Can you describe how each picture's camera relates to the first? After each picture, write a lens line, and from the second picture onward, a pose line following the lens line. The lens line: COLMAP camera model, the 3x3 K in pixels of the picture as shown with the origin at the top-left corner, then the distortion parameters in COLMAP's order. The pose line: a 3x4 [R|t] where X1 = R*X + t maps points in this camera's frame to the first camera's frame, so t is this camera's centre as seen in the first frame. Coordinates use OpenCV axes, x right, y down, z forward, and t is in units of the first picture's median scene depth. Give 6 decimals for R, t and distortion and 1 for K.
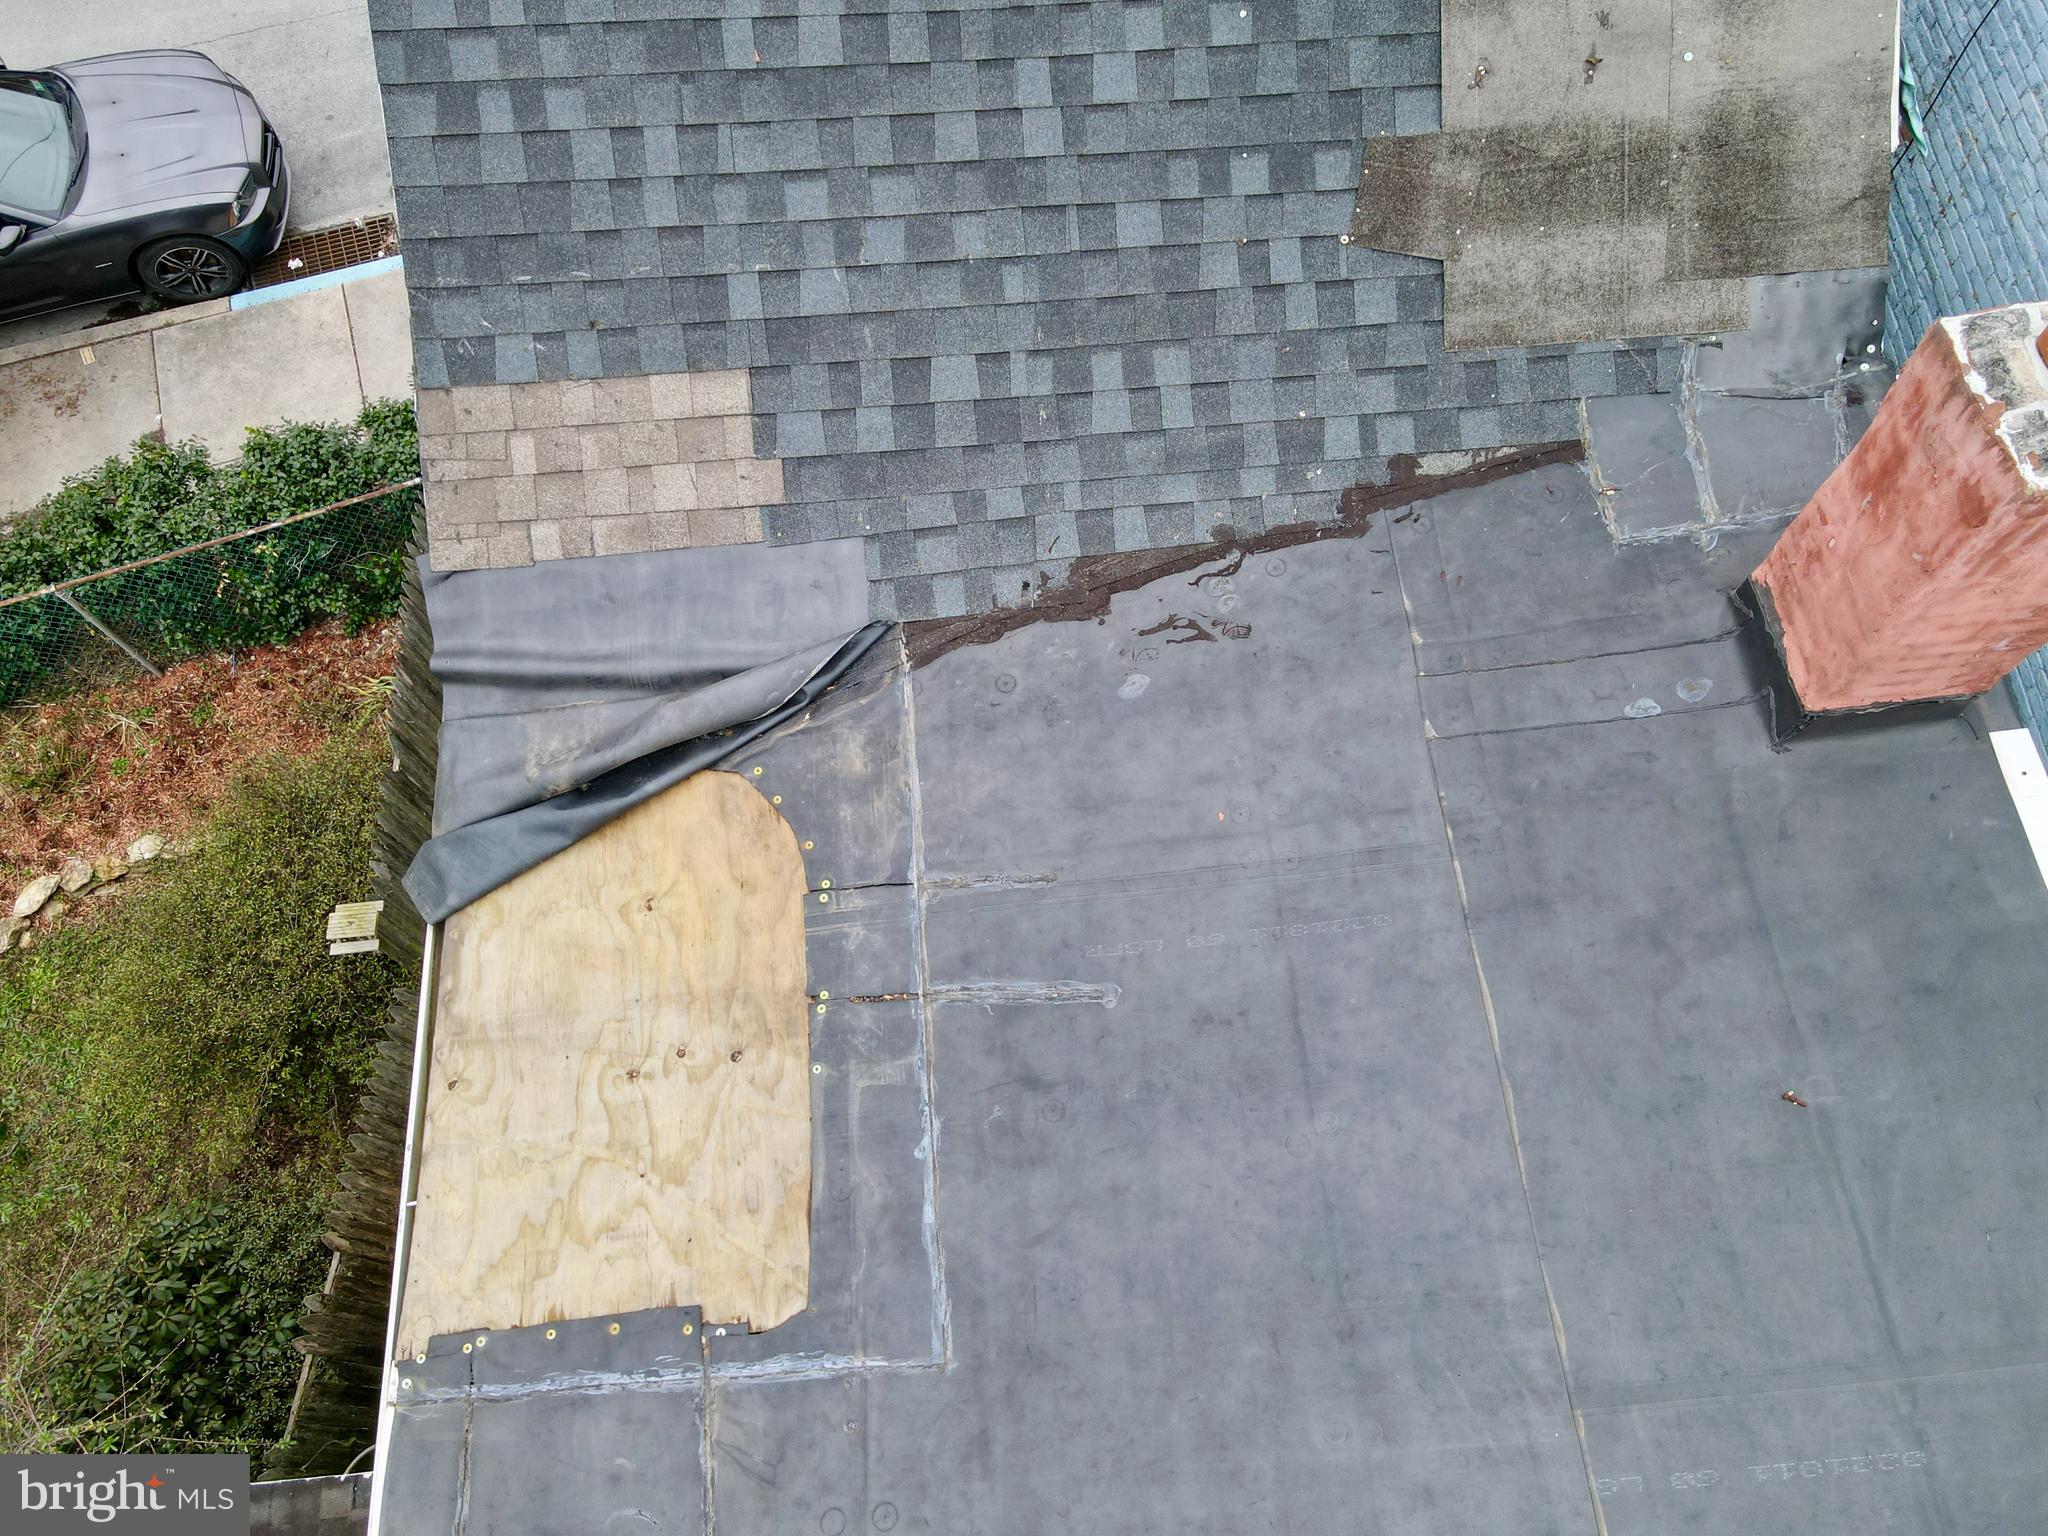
lens RADIAL K [[1495.5, 0, 1020.4], [0, 1495.5, 754.2], [0, 0, 1]] dist [0.013122, 0.005179]
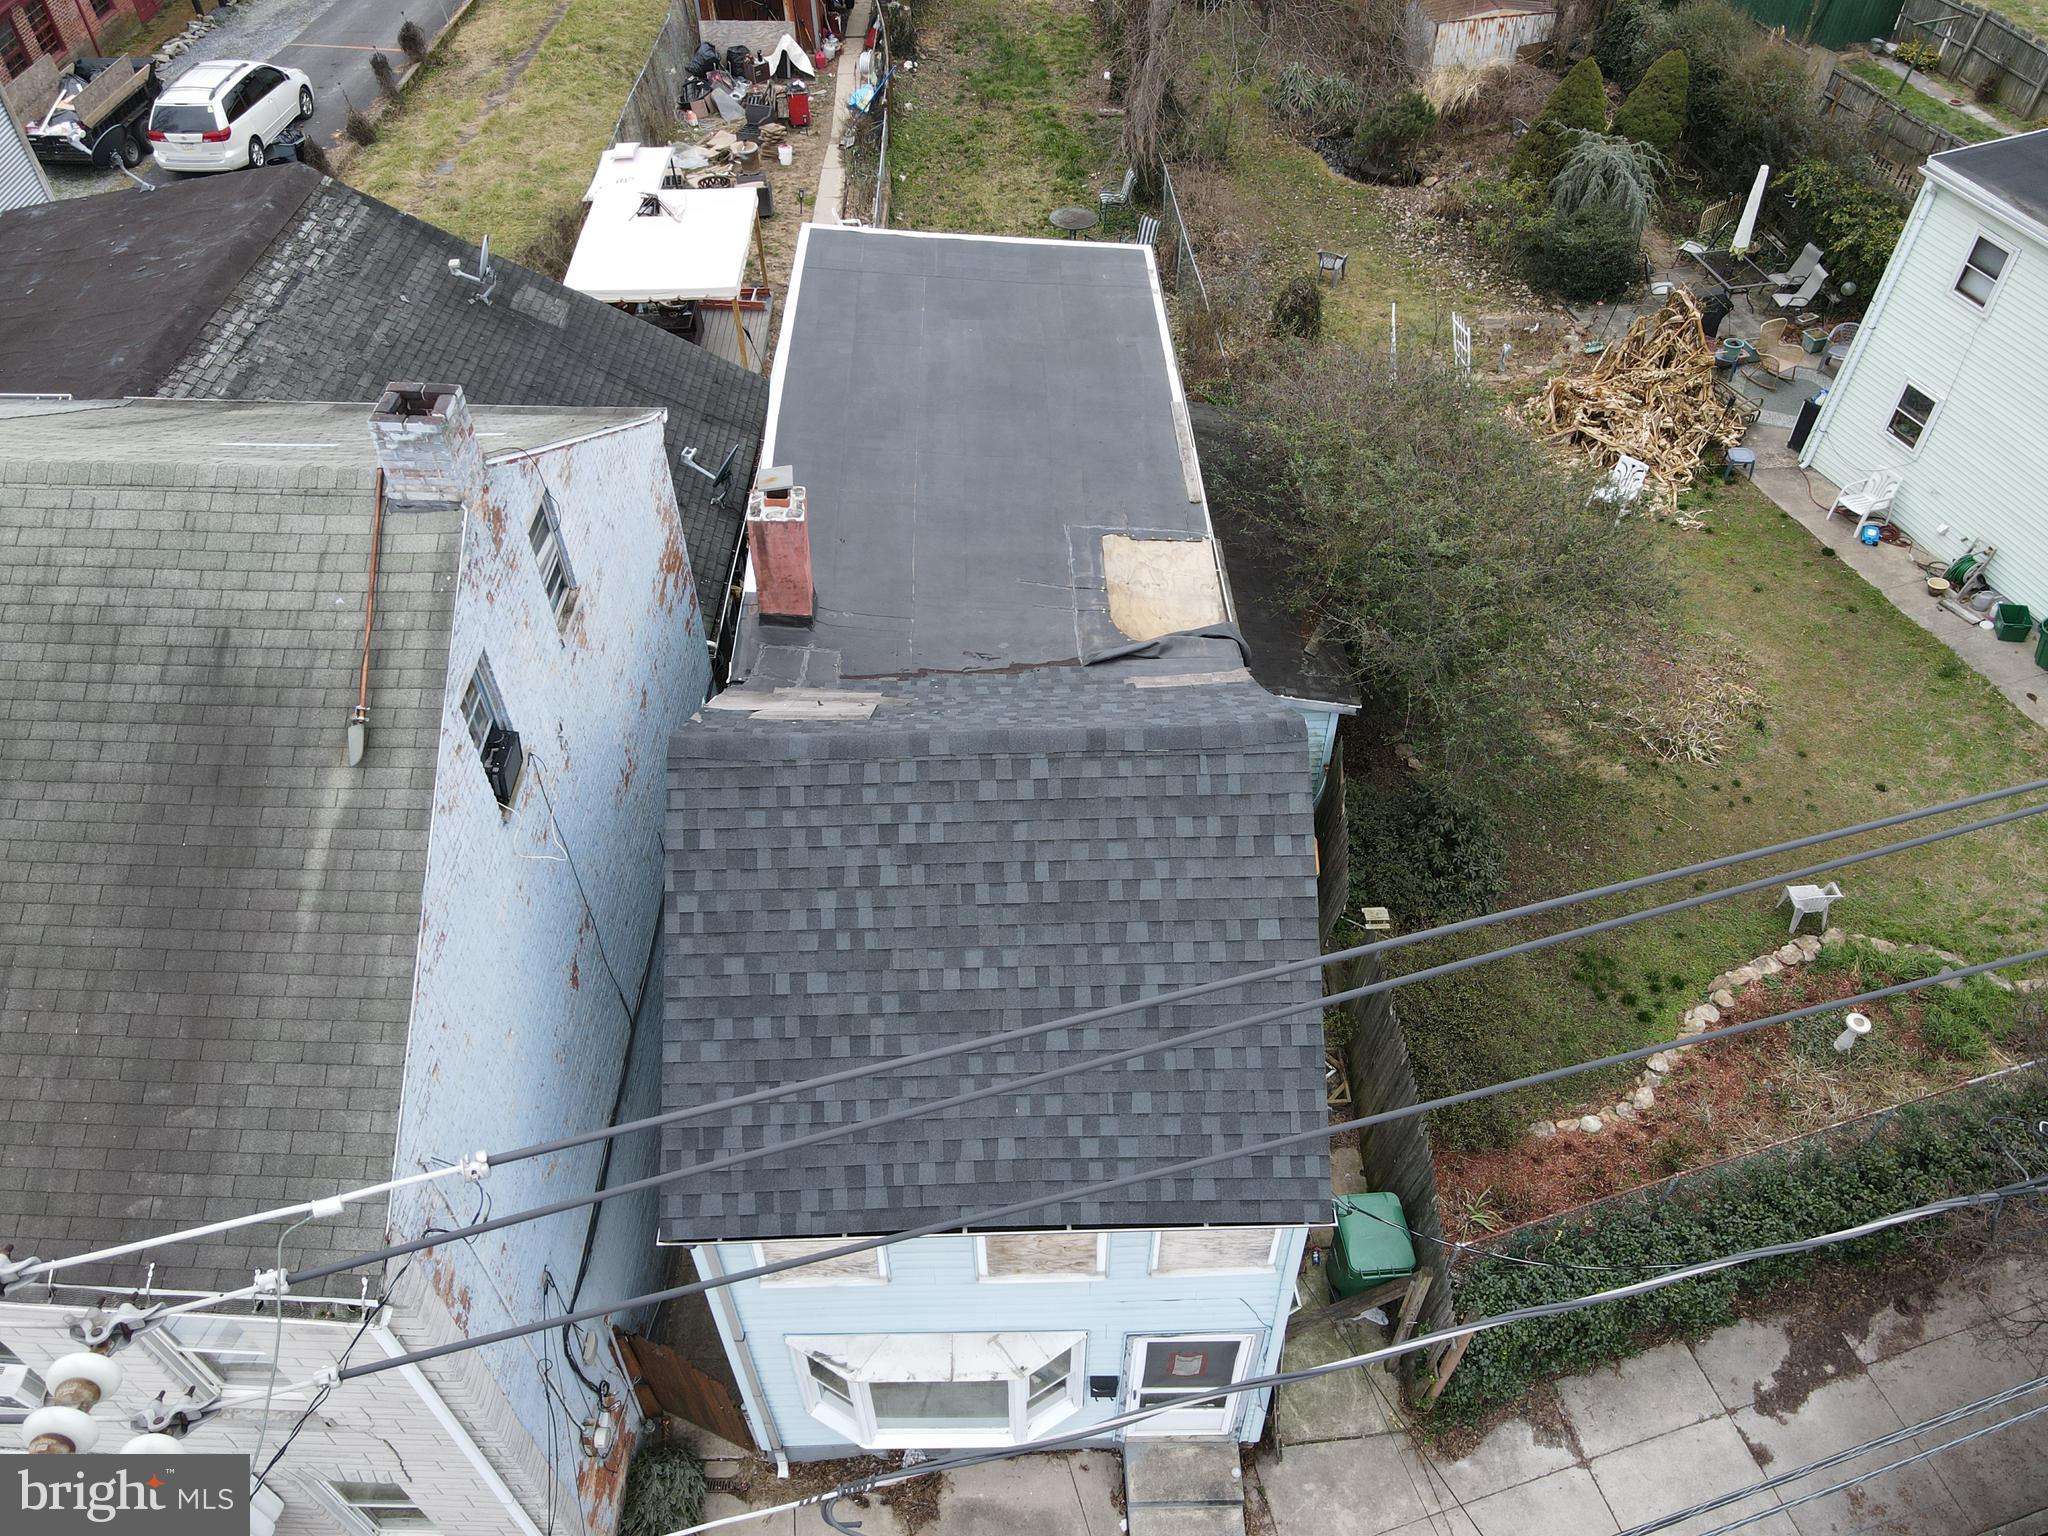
lens RADIAL K [[1495.5, 0, 1021.0], [0, 1495.5, 755.5], [0, 0, 1]] dist [0.013122, 0.005179]
pose [[-0.998939, -0.010577, 0.044820, -0.096130], [0.045658, -0.354484, 0.933947, -2.930731], [0.006010, 0.935002, 0.354591, 0.139252]]
